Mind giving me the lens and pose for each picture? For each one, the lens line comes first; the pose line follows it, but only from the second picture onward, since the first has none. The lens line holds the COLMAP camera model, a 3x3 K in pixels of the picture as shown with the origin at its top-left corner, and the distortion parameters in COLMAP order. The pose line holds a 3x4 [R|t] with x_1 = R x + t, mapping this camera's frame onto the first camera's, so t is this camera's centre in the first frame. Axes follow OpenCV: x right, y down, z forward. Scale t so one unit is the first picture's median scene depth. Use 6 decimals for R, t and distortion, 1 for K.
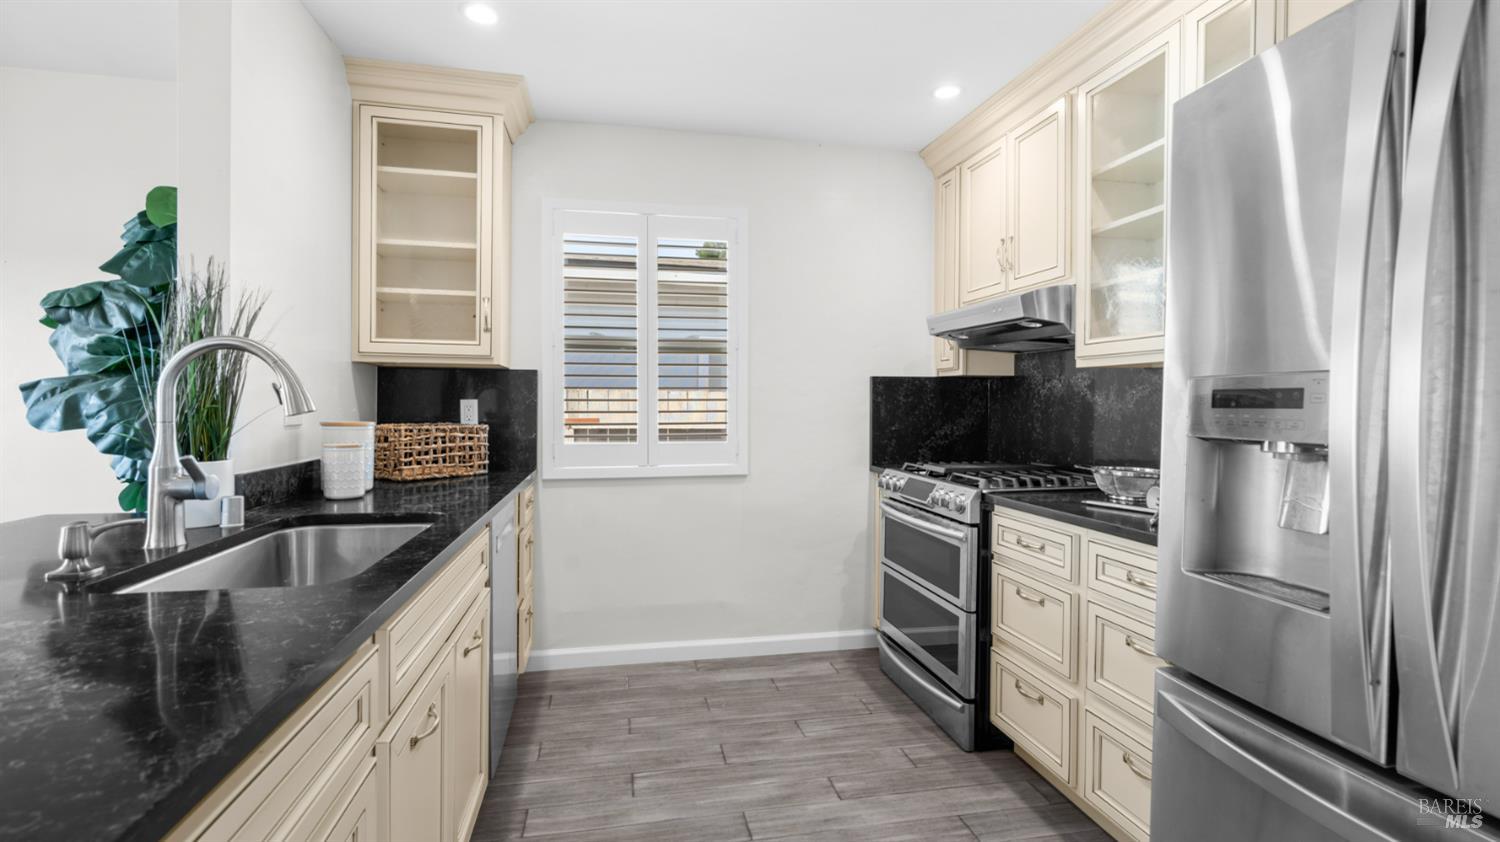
lens RADIAL K [[707.4, 0, 750.0], [0, 707.4, 421.0], [0, 0, 1]] dist [-0.045875, 0.019133]
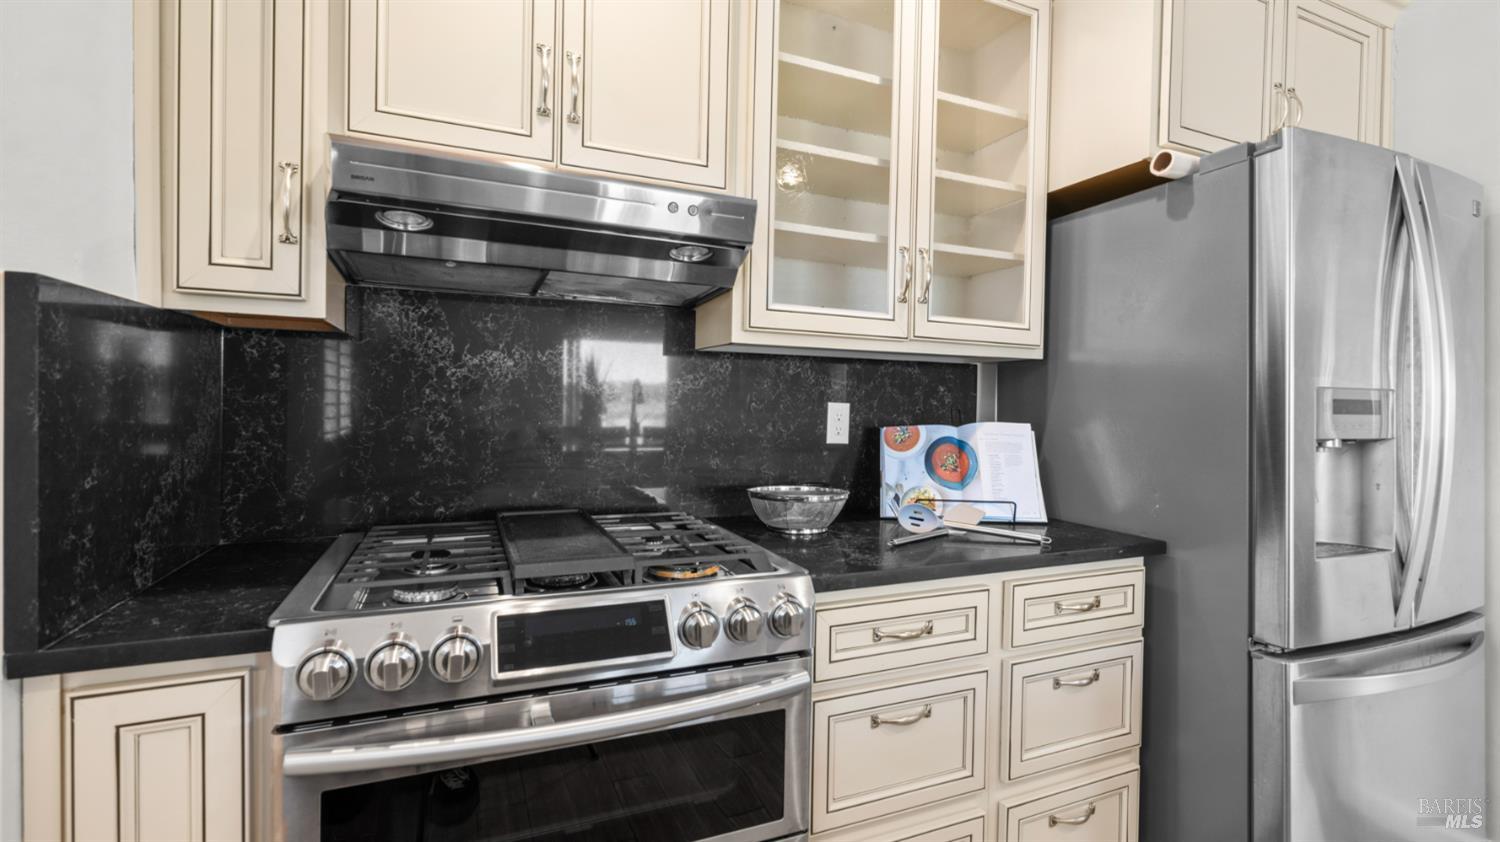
lens RADIAL K [[673.0, 0, 746.6], [0, 673.0, 414.6], [0, 0, 1]] dist [-0.003320, 0.001317]
pose [[-0.207607, -0.022298, 0.977958, -0.113930], [0.008556, 0.999661, 0.024609, -0.023516], [-0.978175, 0.013476, -0.207346, 0.980254]]
